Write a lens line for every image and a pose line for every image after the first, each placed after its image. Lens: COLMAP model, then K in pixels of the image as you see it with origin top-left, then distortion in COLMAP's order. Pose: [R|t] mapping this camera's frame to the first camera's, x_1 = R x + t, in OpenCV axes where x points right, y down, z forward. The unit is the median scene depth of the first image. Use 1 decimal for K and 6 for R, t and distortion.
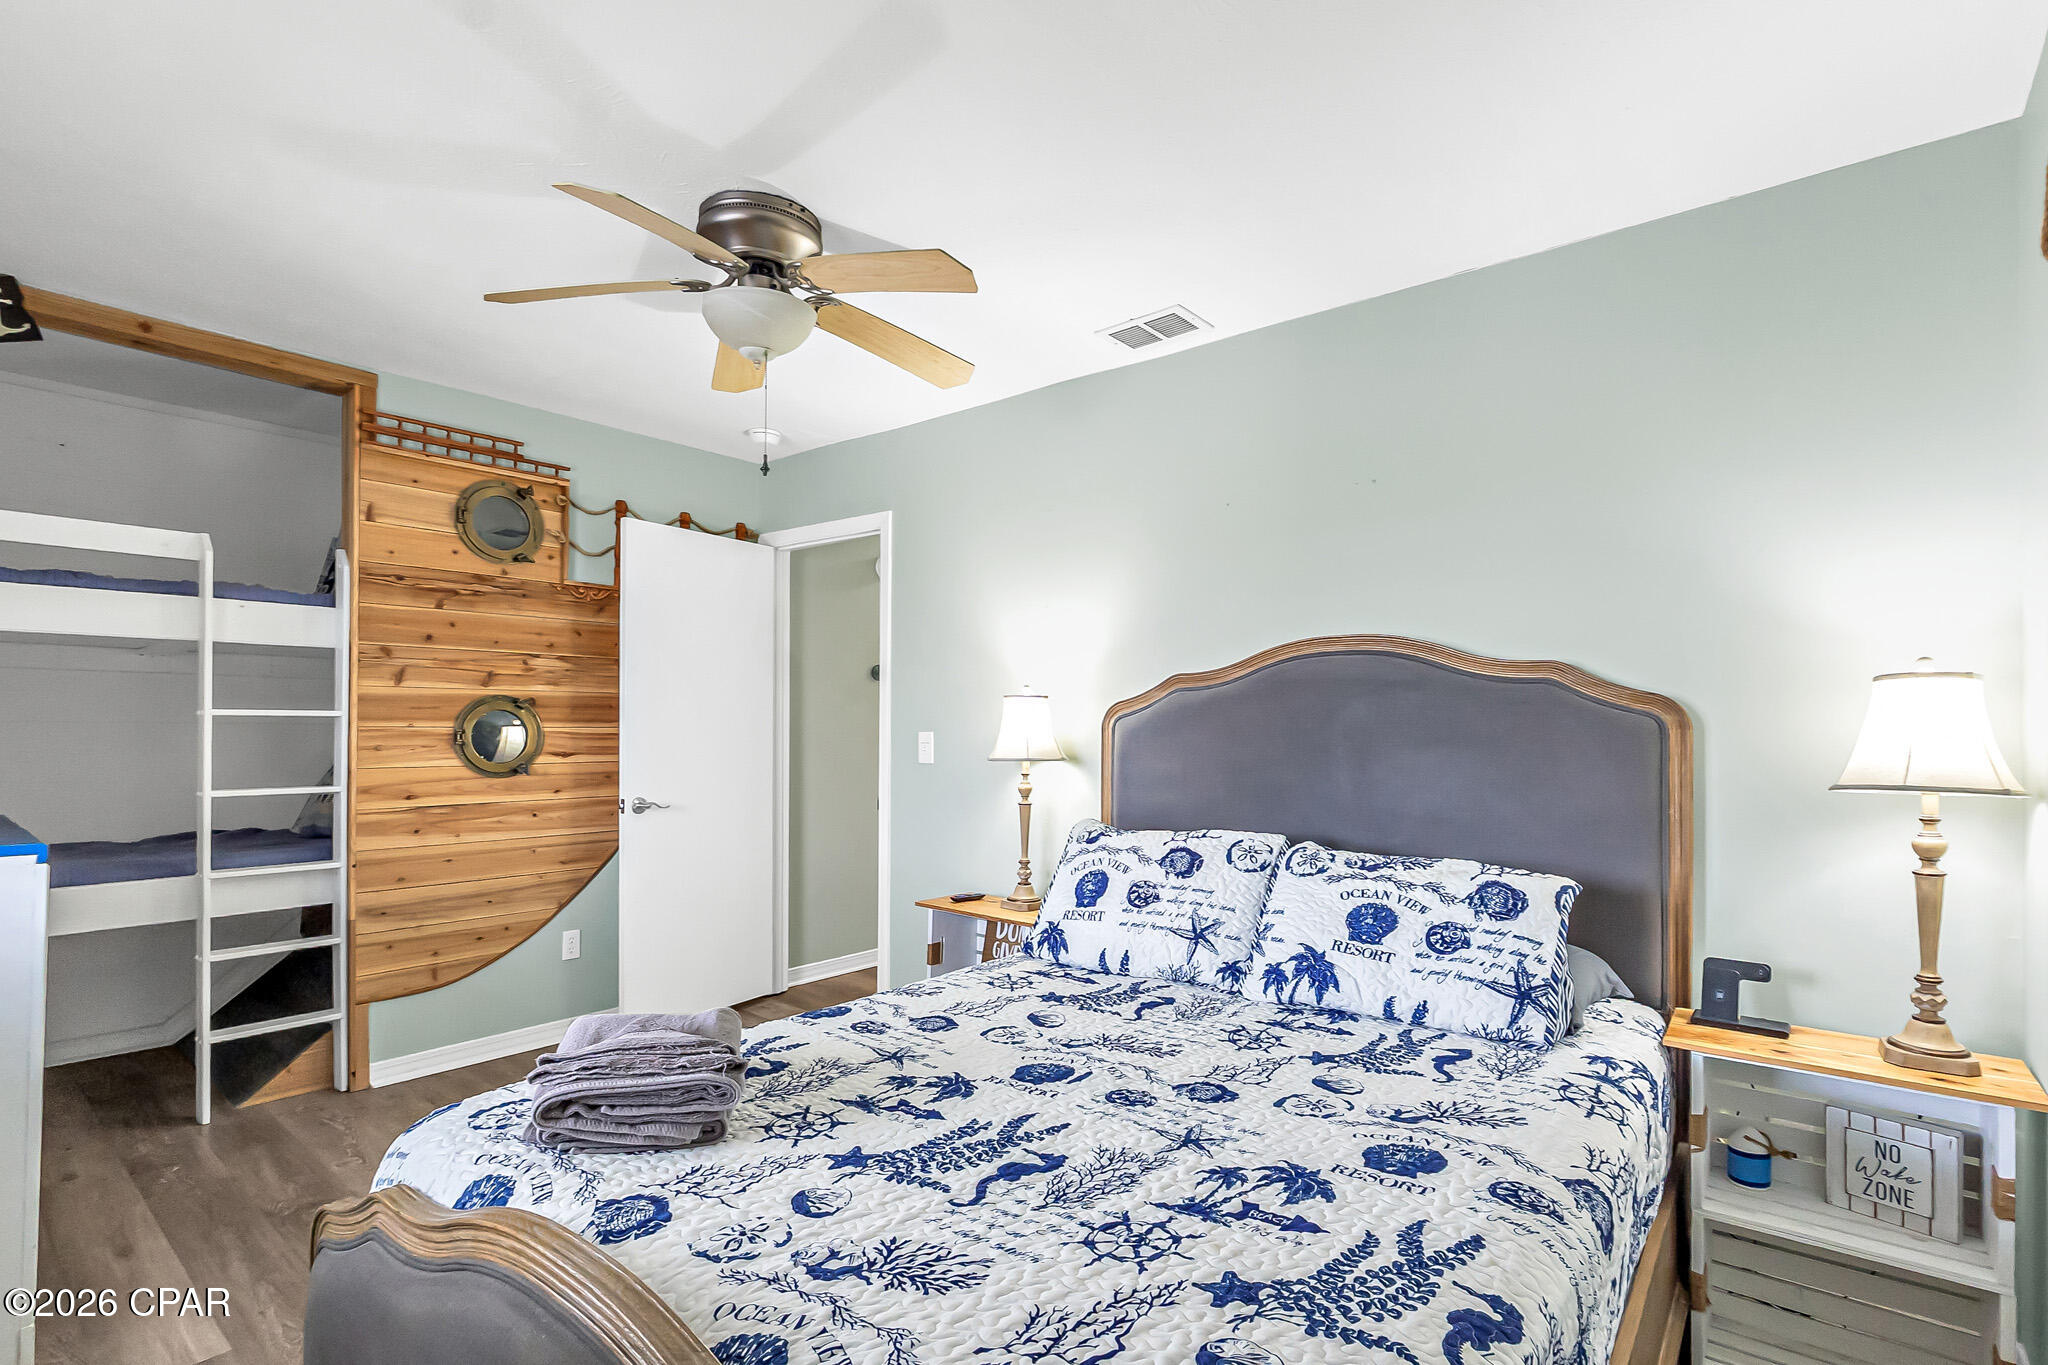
lens RADIAL K [[965.2, 0, 1049.8], [0, 965.2, 717.3], [0, 0, 1]] dist [-0.007111, 0.000528]
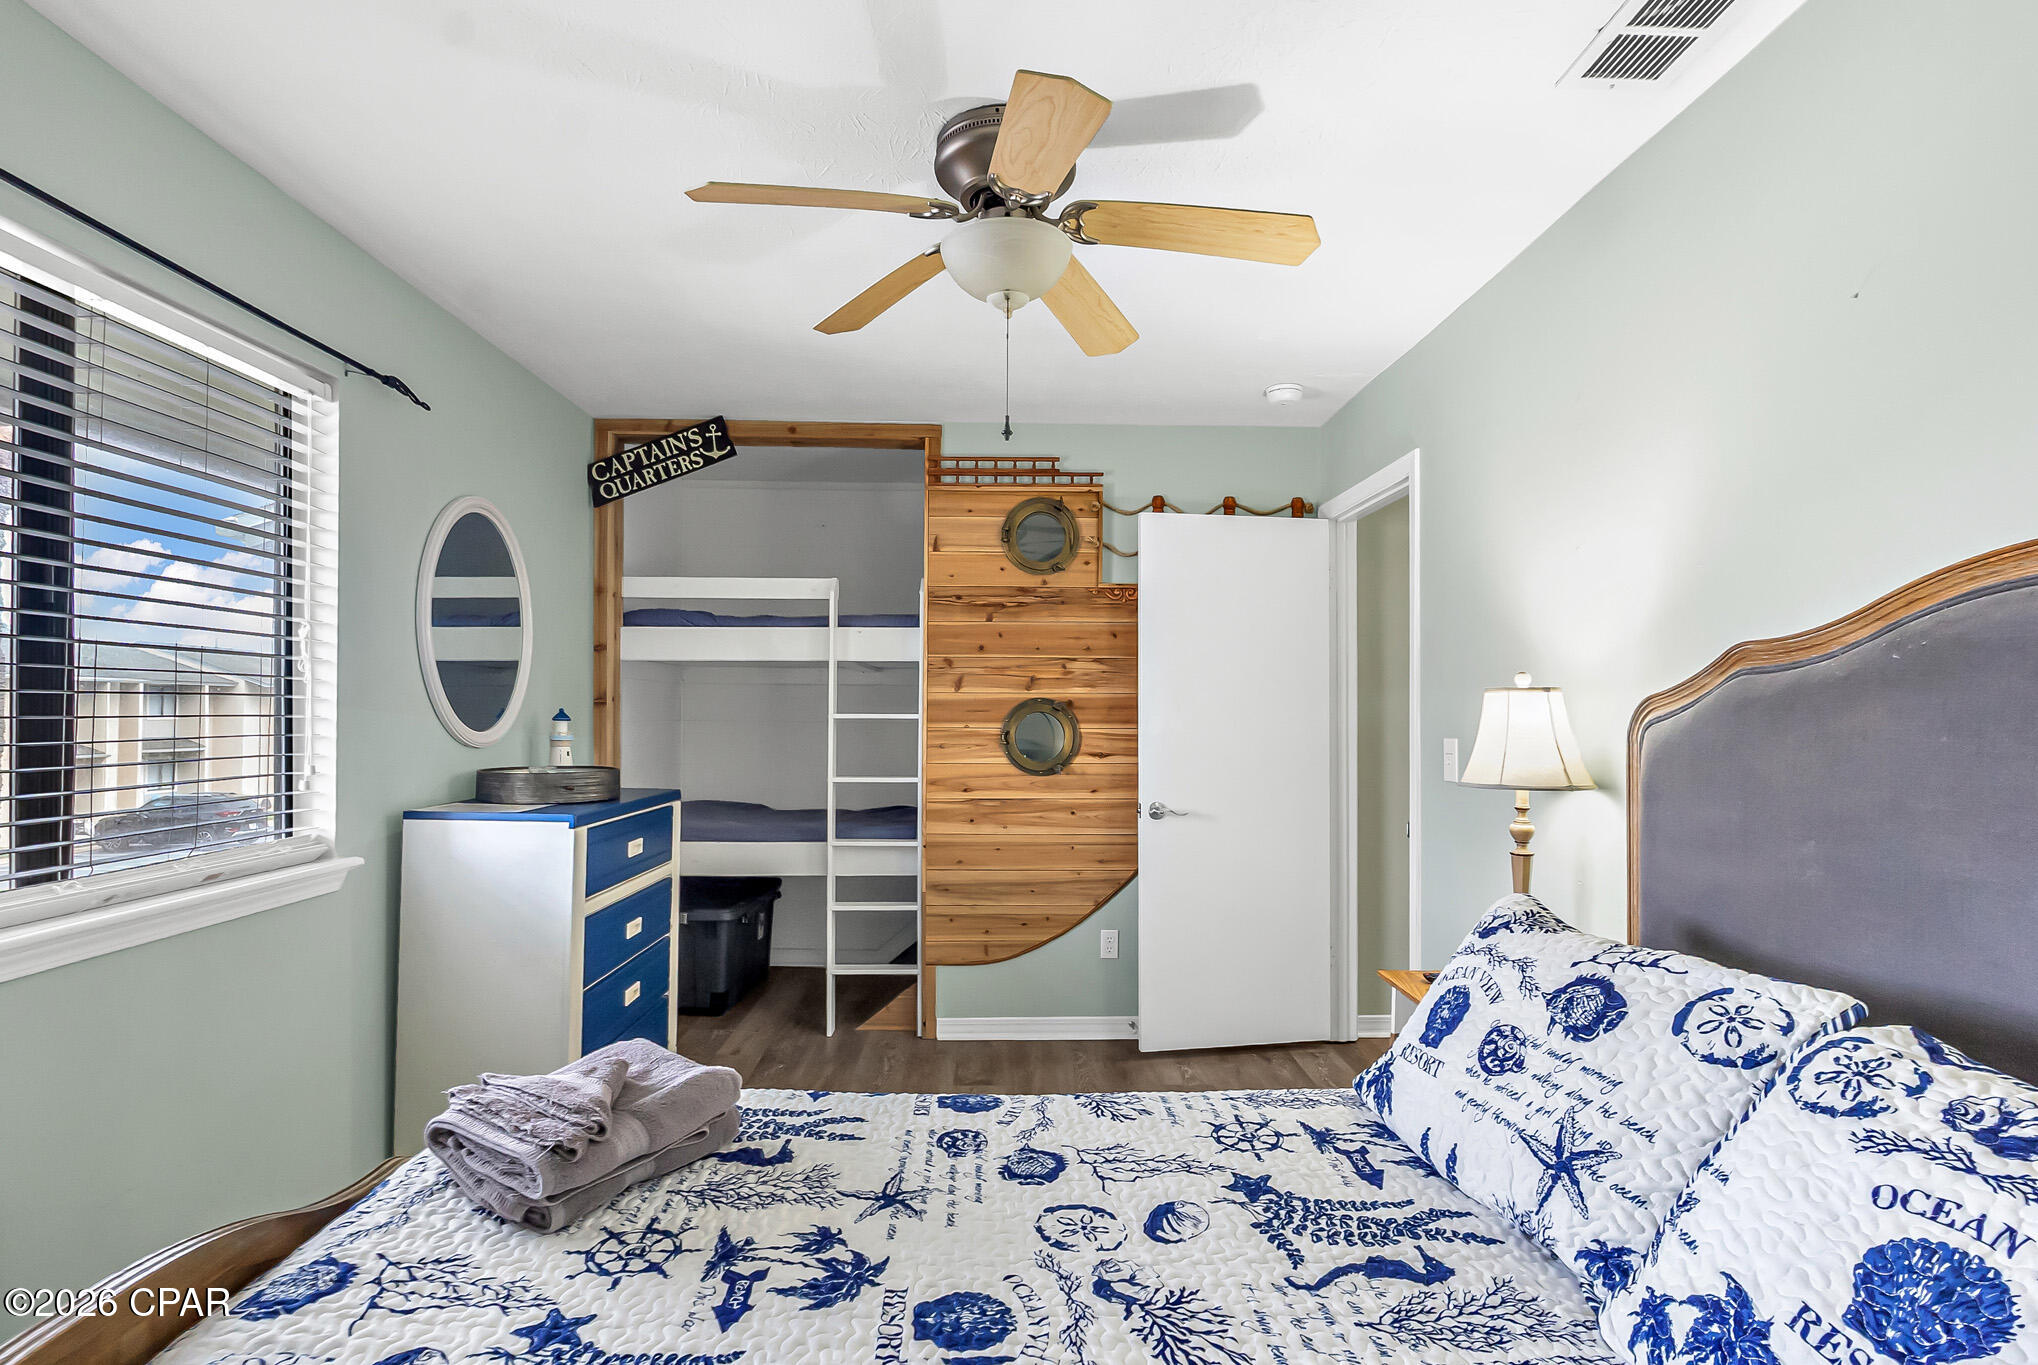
lens RADIAL K [[960.5, 0, 1037.1], [0, 960.5, 698.3], [0, 0, 1]] dist [-0.007111, 0.000528]
pose [[0.655216, -0.015285, -0.755287, 0.327817], [0.005883, 0.999868, -0.015131, -0.009575], [0.755419, 0.005471, 0.655219, 0.430131]]
